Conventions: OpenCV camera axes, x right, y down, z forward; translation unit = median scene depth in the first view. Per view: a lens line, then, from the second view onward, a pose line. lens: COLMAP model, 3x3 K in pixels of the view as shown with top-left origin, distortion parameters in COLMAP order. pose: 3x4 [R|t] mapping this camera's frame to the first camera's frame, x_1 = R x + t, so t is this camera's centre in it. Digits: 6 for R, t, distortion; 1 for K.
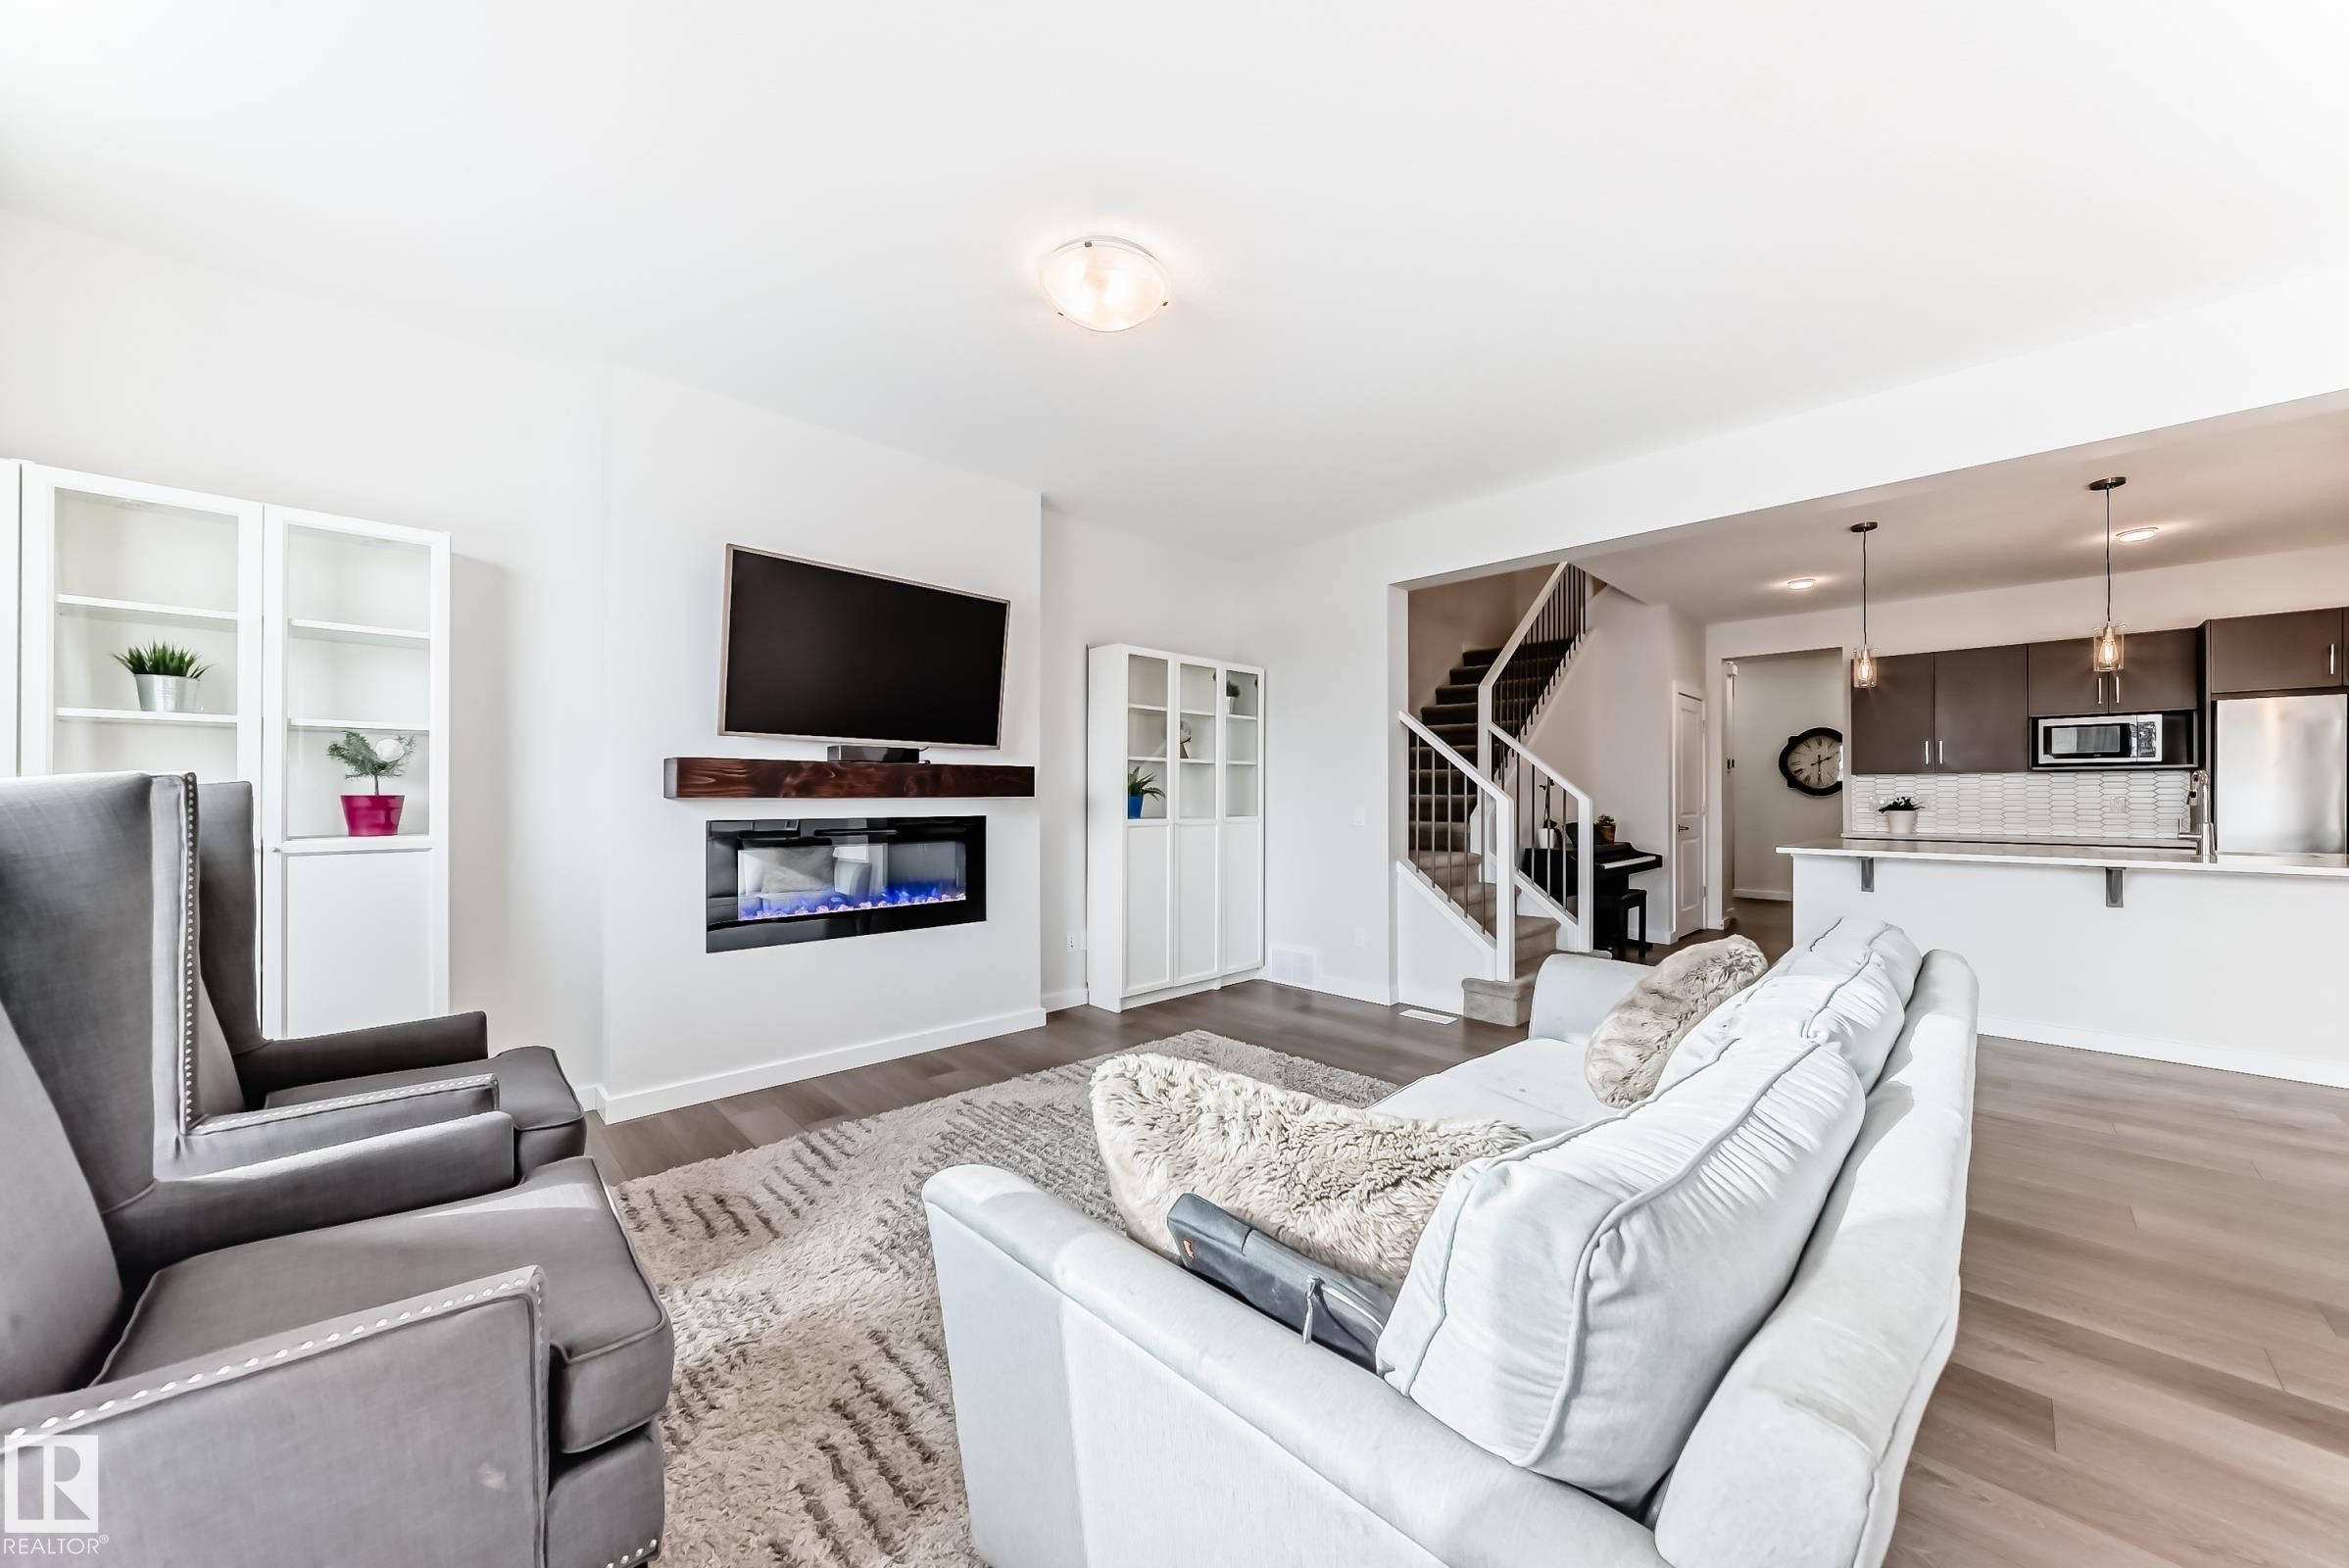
lens RADIAL K [[819.1, 0, 1174.5], [0, 819.1, 784.0], [0, 0, 1]] dist [-0.010522, 0.000114]
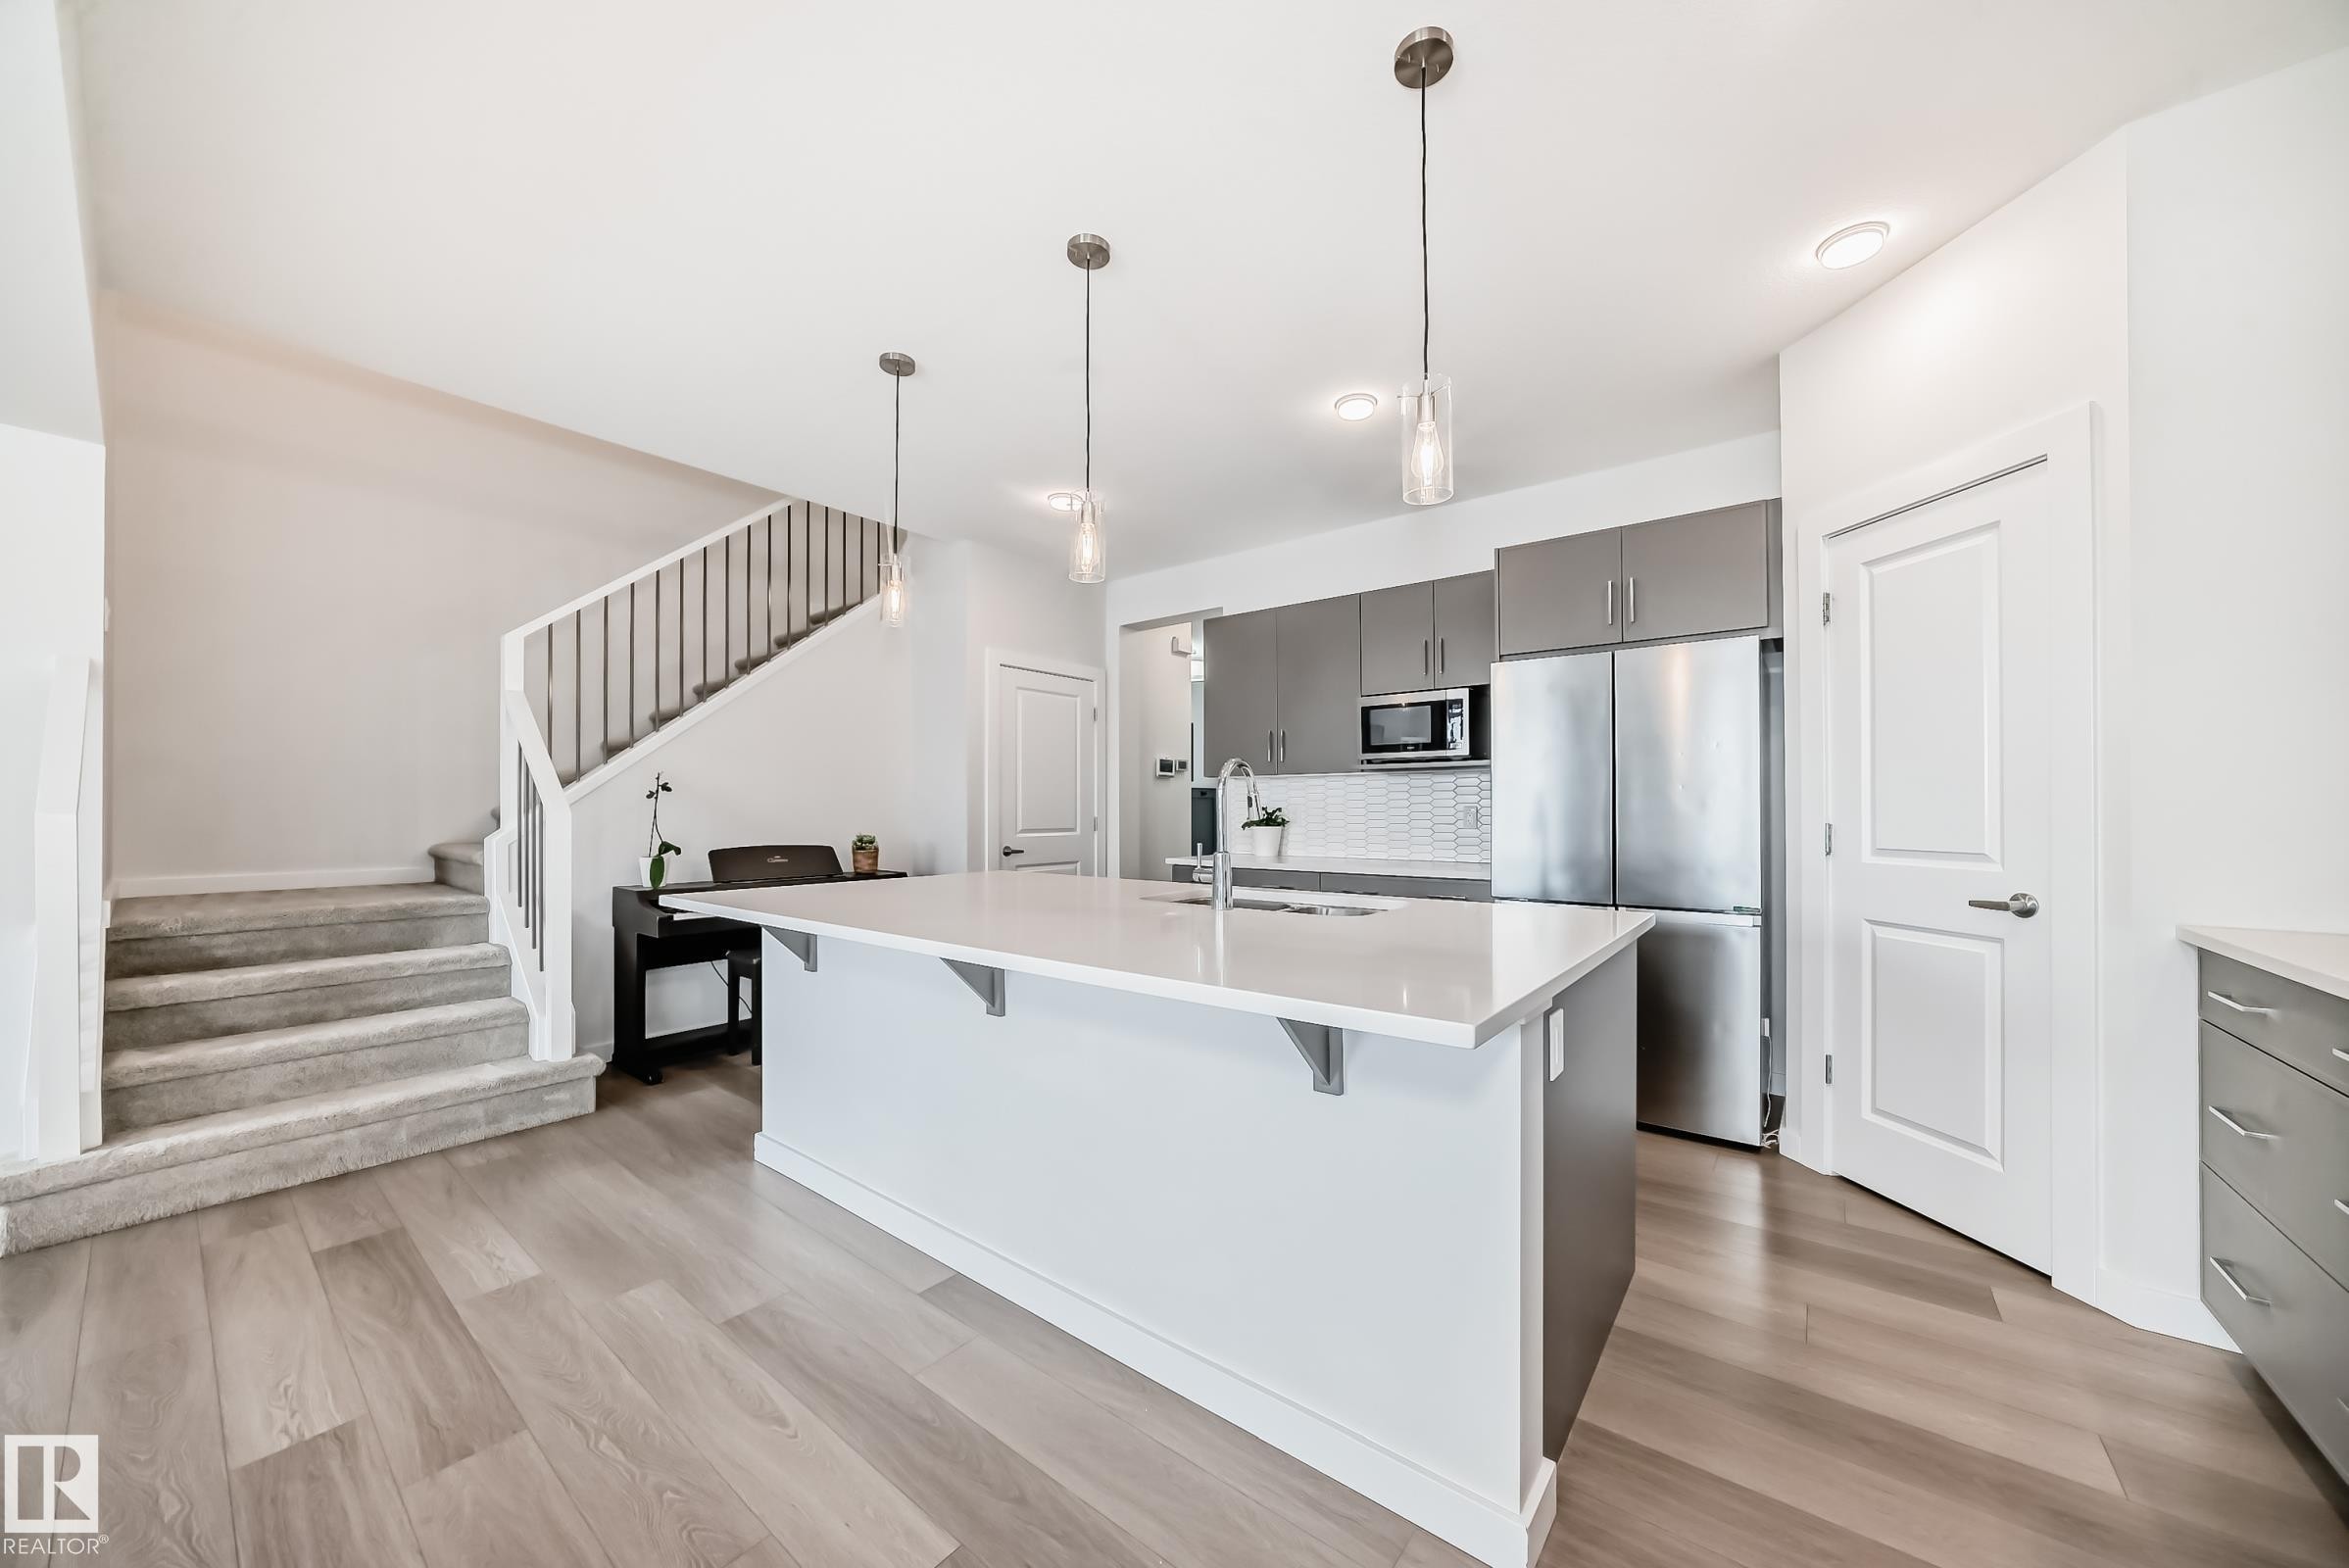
lens RADIAL K [[819.1, 0, 1174.5], [0, 819.1, 784.0], [0, 0, 1]] dist [-0.010522, 0.000114]
pose [[0.990756, 0.001581, 0.135644, 1.308339], [0.000403, 0.999893, -0.014601, 0.009708], [-0.135652, 0.014521, 0.990650, 0.499910]]
